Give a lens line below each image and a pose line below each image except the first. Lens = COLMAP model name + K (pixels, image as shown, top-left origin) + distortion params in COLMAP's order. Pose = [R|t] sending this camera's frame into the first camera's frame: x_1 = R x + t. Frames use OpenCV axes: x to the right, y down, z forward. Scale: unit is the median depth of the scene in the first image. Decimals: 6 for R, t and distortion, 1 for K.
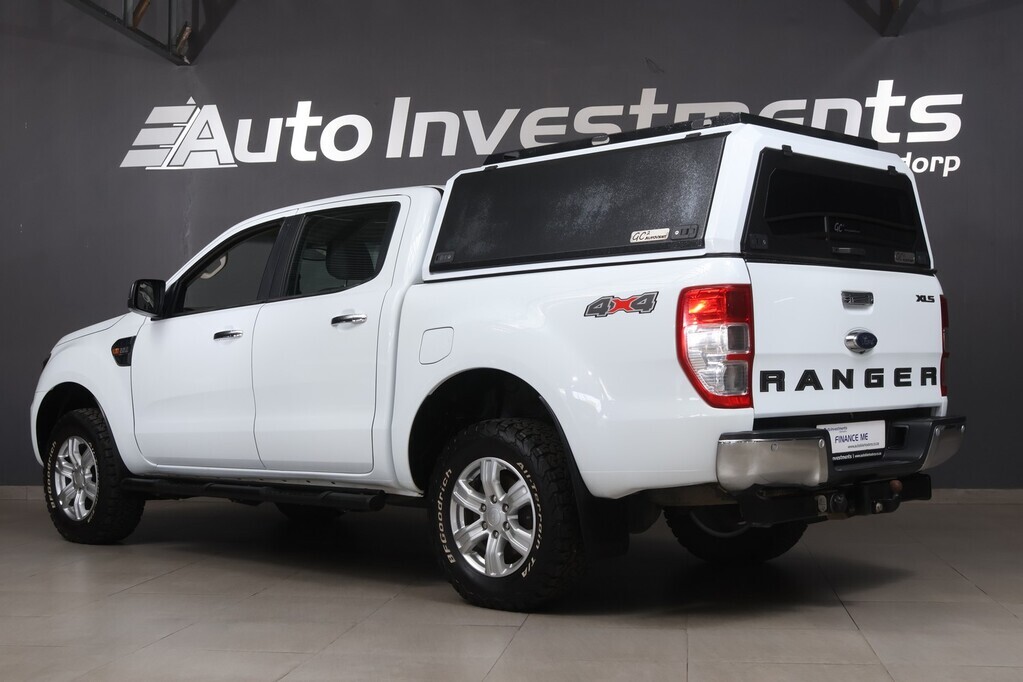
lens RADIAL K [[1431.7, 0, 511.5], [0, 1431.7, 341.0], [0, 0, 1]] dist [-0.068671, -0.074903]
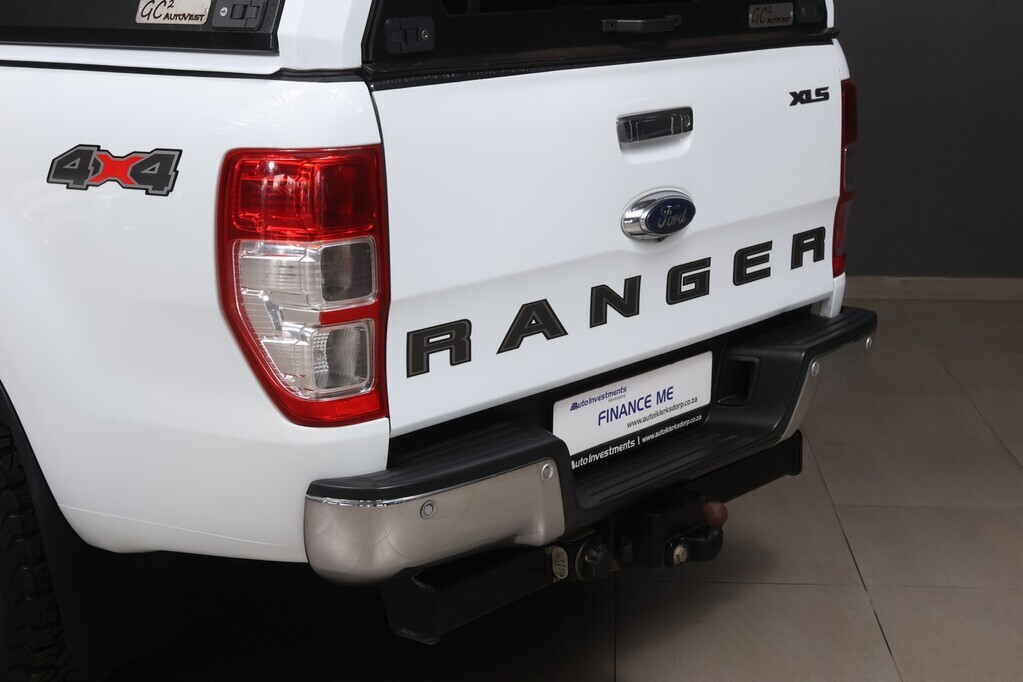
lens RADIAL K [[1715.0, 0, 511.5], [0, 1715.0, 341.0], [0, 0, 1]] dist [-0.024736, 0.070456]
pose [[0.997618, -0.006385, 0.068687, 0.161448], [-0.010683, 0.969398, 0.245264, -0.104145], [-0.068151, -0.245413, 0.967020, 0.450816]]
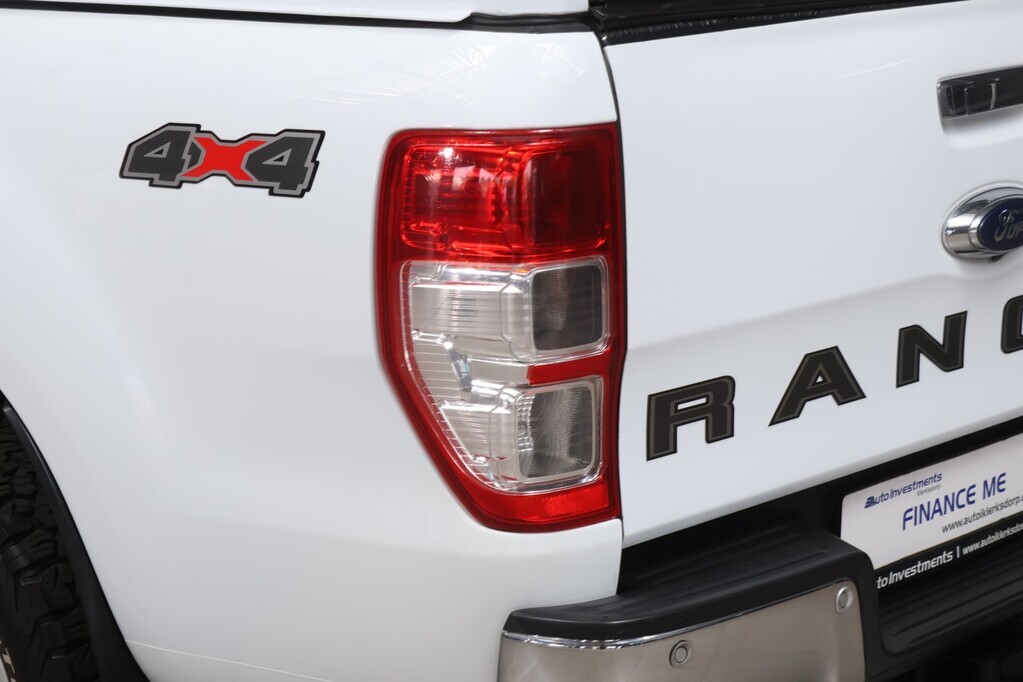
lens RADIAL K [[2442.5, 0, 511.5], [0, 2442.5, 341.0], [0, 0, 1]] dist [0.065546, -0.191803]
pose [[0.999856, -0.003218, 0.016652, 0.129048], [-0.000601, 0.974491, 0.224426, -0.104211], [-0.016950, -0.224404, 0.974349, 0.462594]]
